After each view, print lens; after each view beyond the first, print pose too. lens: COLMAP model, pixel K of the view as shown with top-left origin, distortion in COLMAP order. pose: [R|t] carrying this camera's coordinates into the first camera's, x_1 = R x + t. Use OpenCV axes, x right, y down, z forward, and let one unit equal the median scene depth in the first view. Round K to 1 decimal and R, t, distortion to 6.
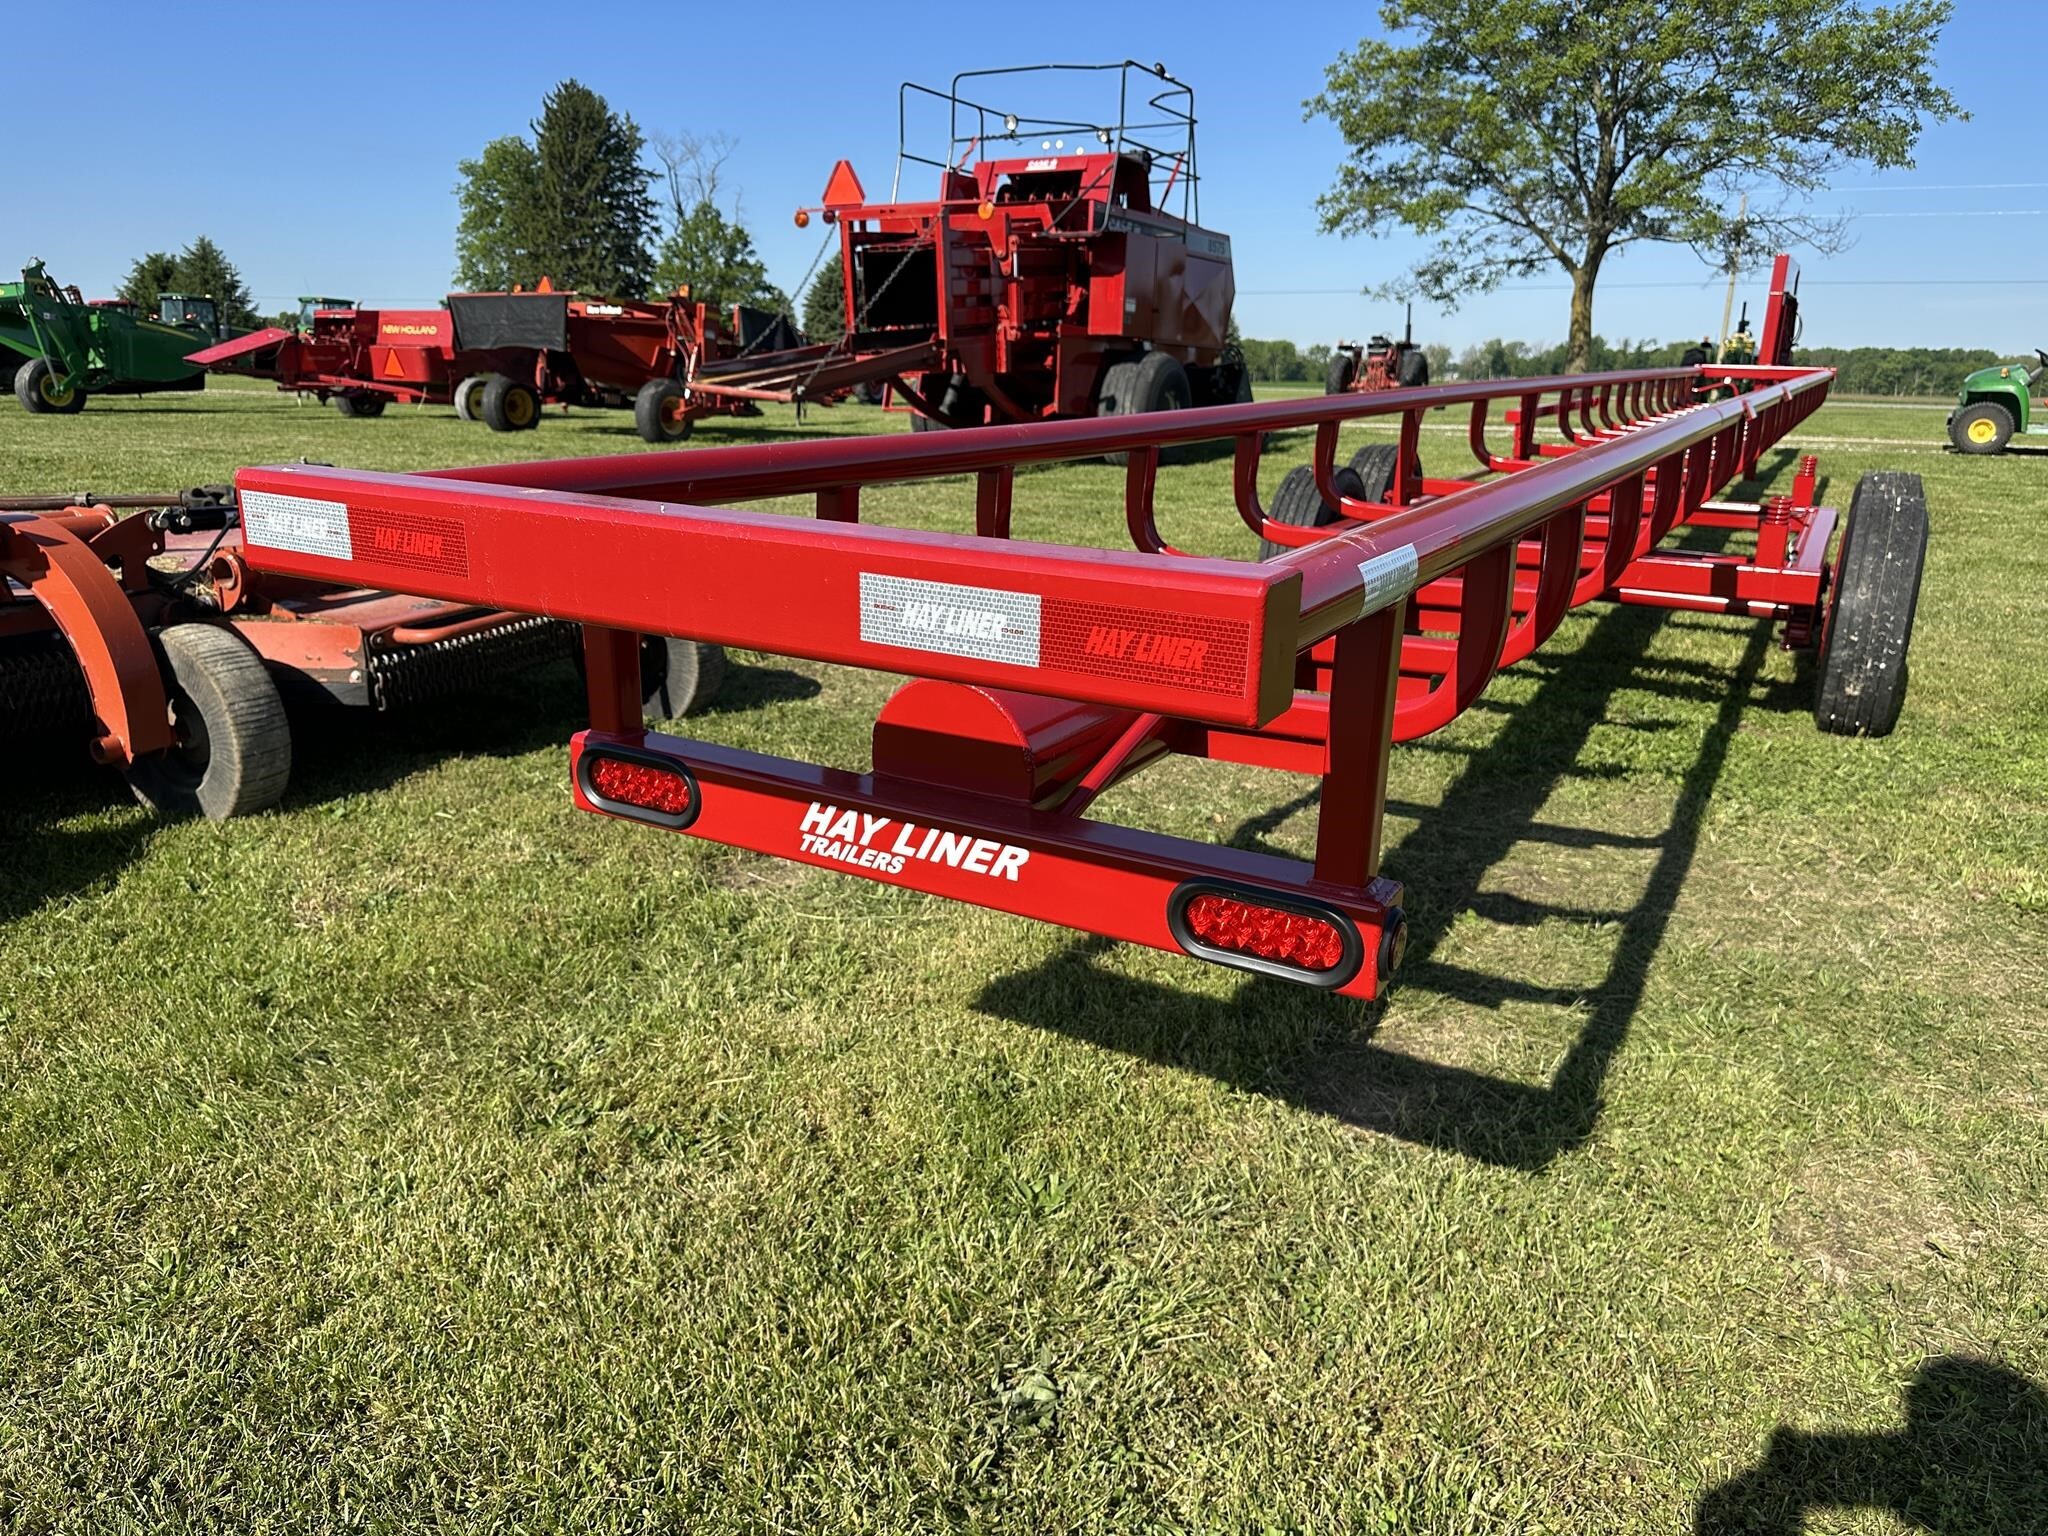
lens RADIAL K [[1456.2, 0, 1021.8], [0, 1456.2, 778.5], [0, 0, 1]] dist [0.052991, -0.051537]
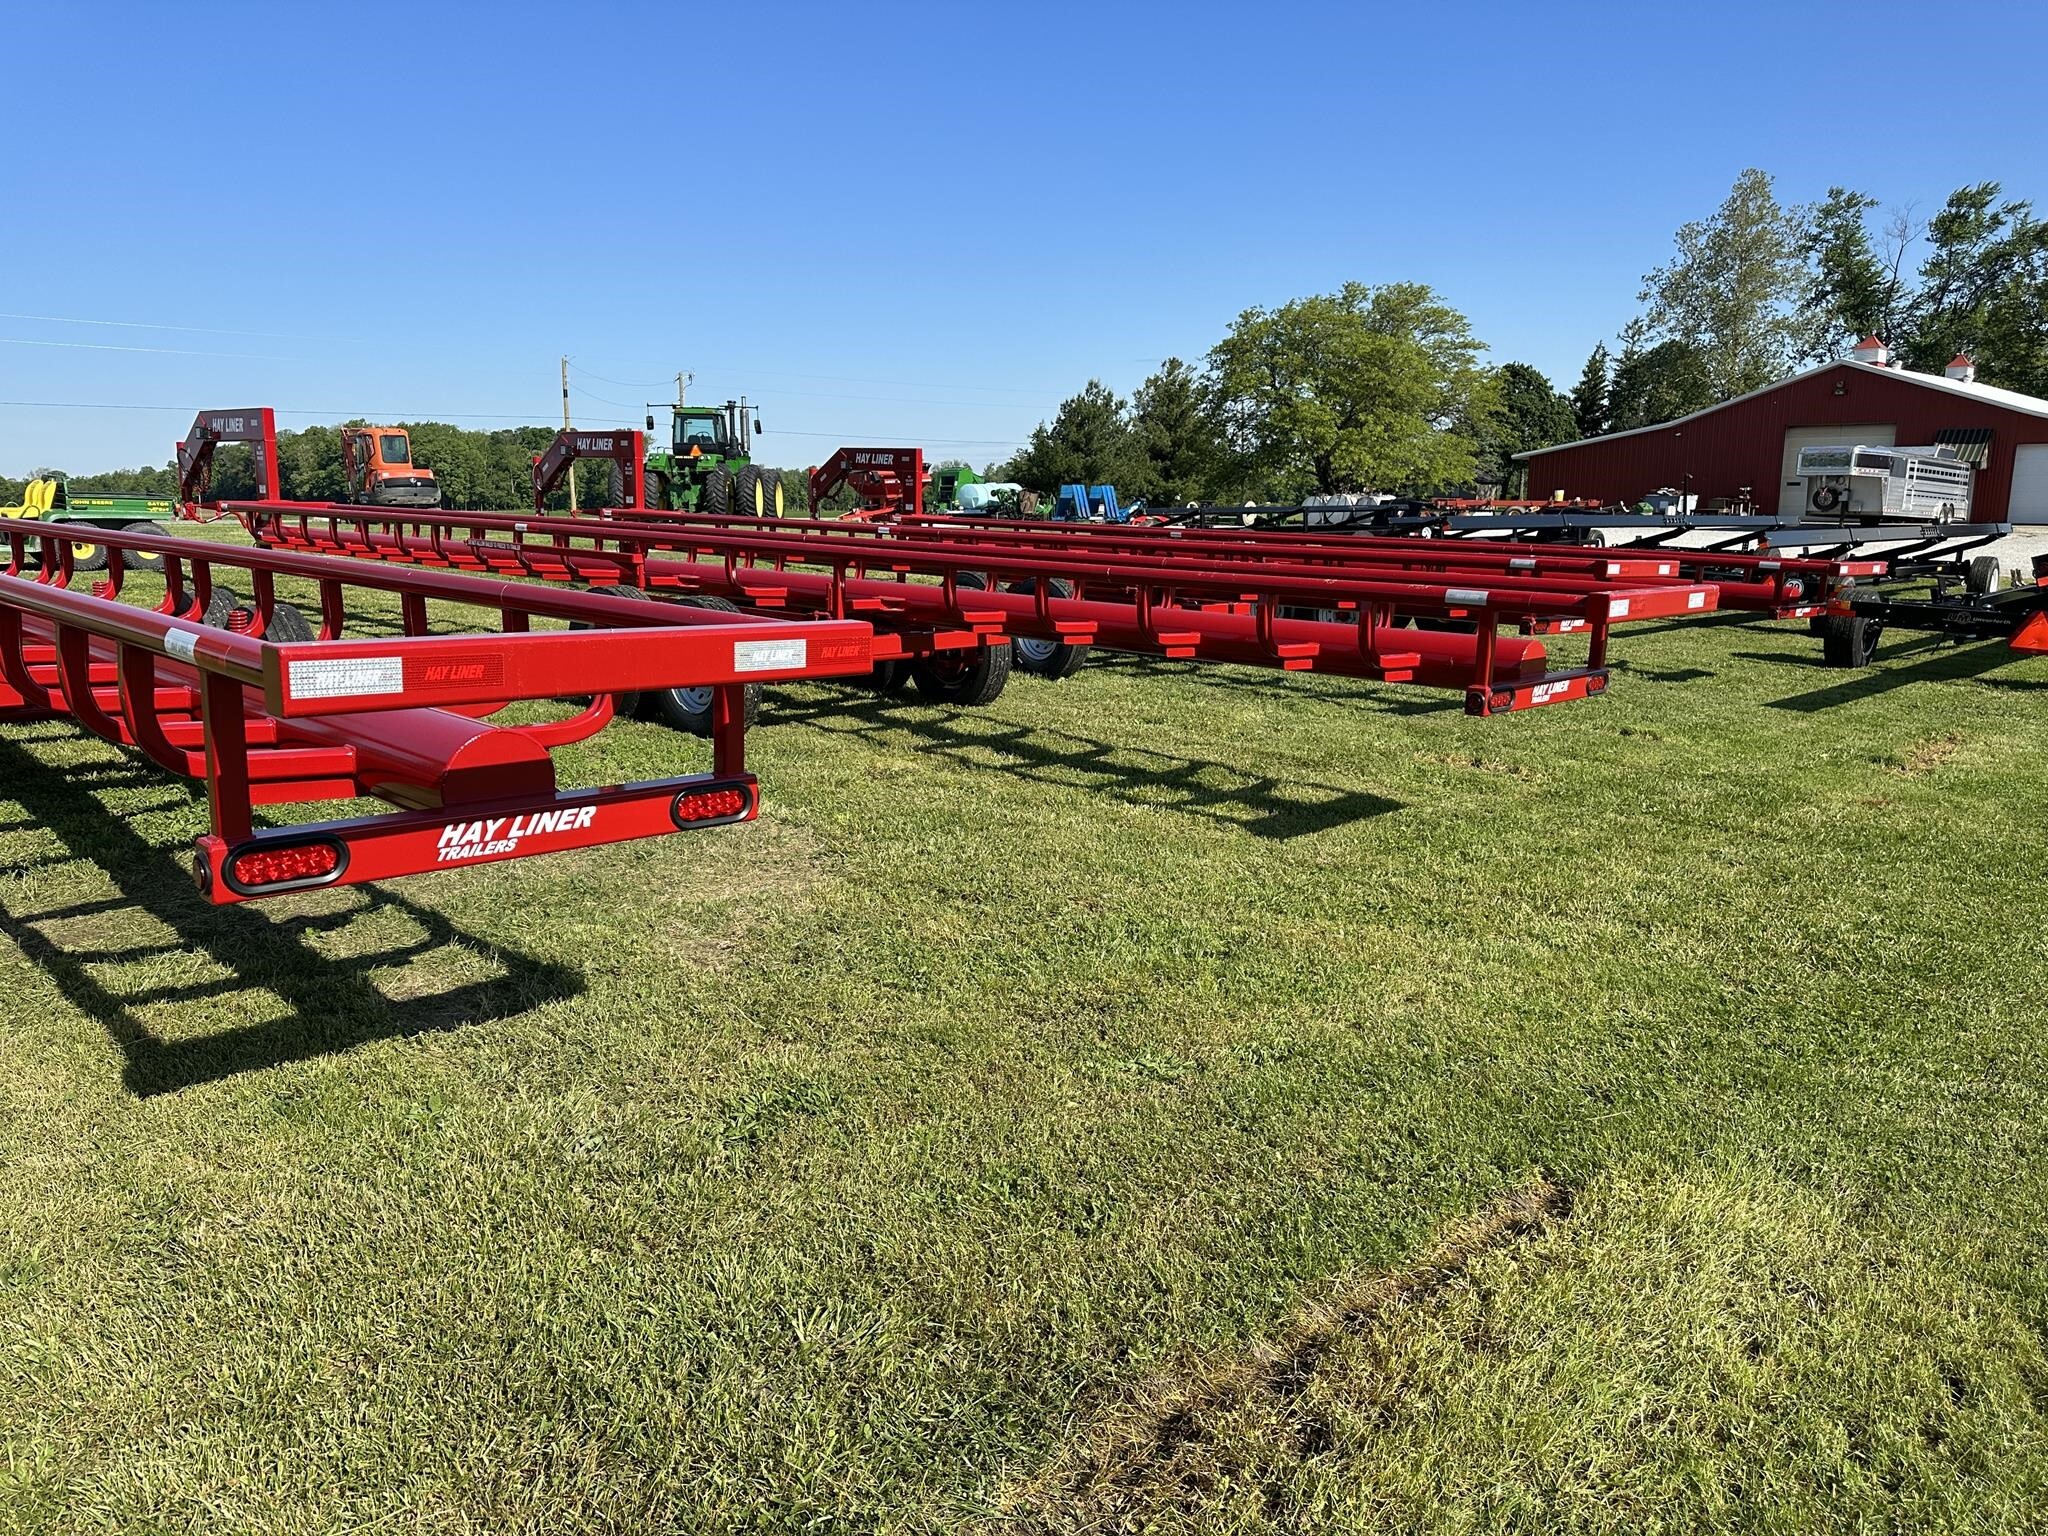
lens RADIAL K [[1456.2, 0, 1027.5], [0, 1456.2, 764.8], [0, 0, 1]] dist [0.052991, -0.051537]
pose [[0.253473, -0.184029, 0.949676, -1.485991], [0.262952, 0.957878, 0.115436, -0.065286], [-0.930918, 0.220459, 0.291187, -0.053138]]
